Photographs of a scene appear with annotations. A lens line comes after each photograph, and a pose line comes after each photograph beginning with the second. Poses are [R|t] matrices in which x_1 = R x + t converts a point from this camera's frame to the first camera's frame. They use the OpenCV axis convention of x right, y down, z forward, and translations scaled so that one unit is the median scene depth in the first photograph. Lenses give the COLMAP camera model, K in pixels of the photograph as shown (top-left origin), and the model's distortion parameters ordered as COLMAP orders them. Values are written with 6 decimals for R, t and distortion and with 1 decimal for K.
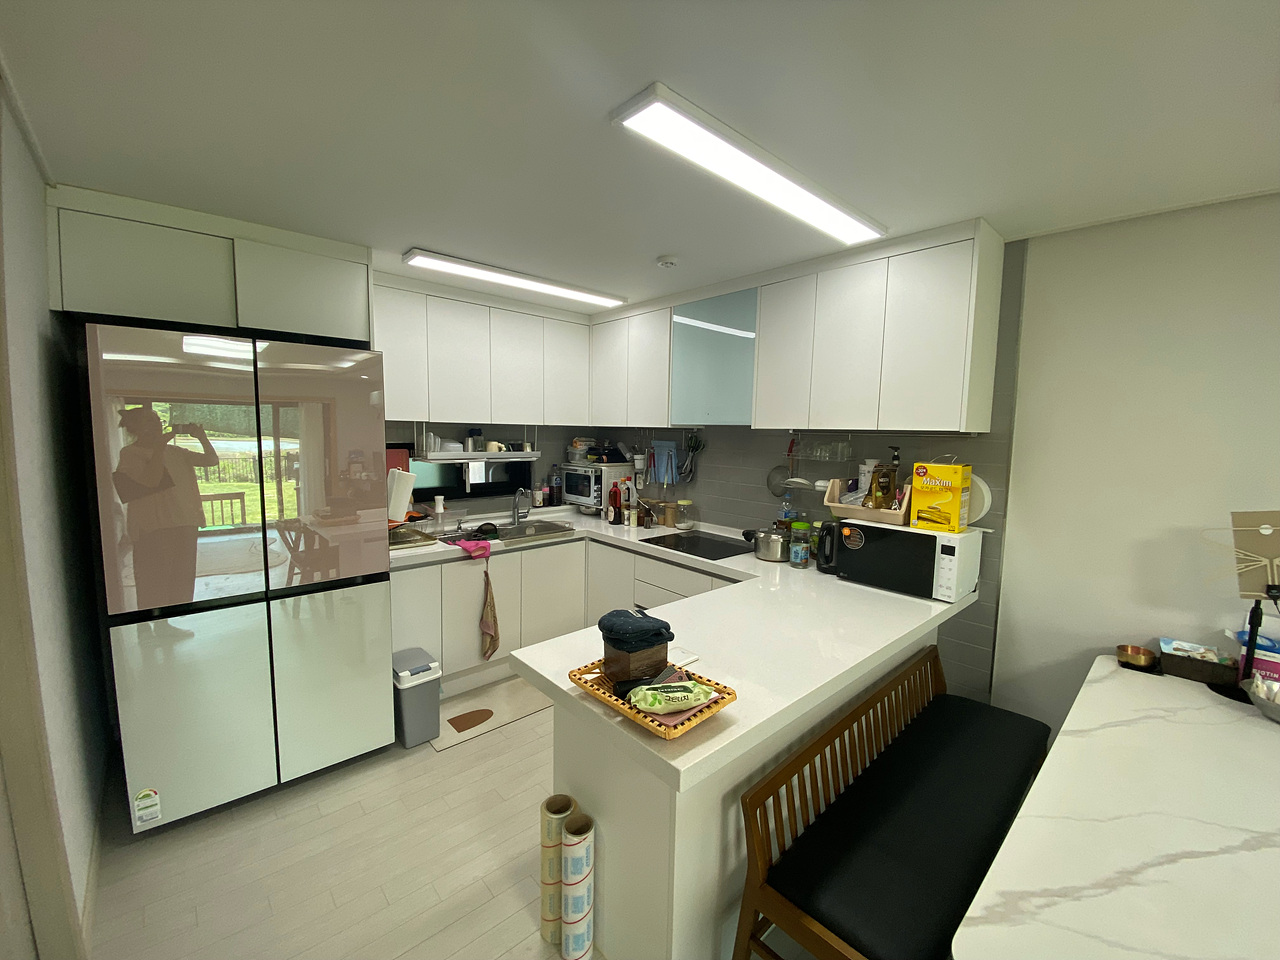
lens RADIAL K [[512.3, 0, 643.9], [0, 512.3, 473.7], [0, 0, 1]] dist [0.022228, -0.021987]
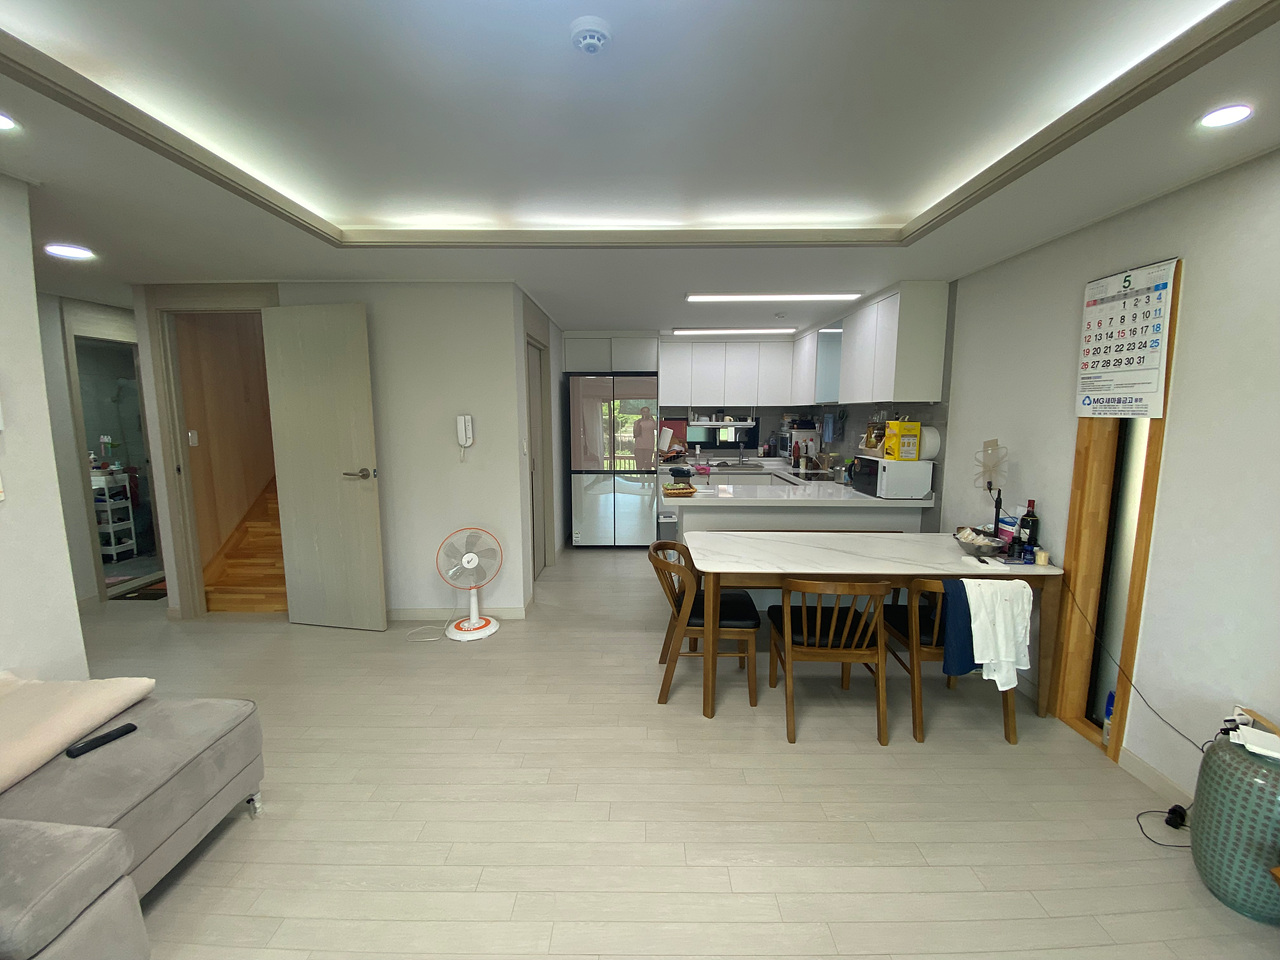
lens RADIAL K [[527.4, 0, 640.0], [0, 527.4, 480.0], [0, 0, 1]] dist [-0.000229, -0.000022]
pose [[0.736319, 0.064435, -0.673560, 0.727238], [-0.041991, 0.997888, 0.049557, 0.079832], [0.675331, -0.008206, 0.737469, -0.555802]]
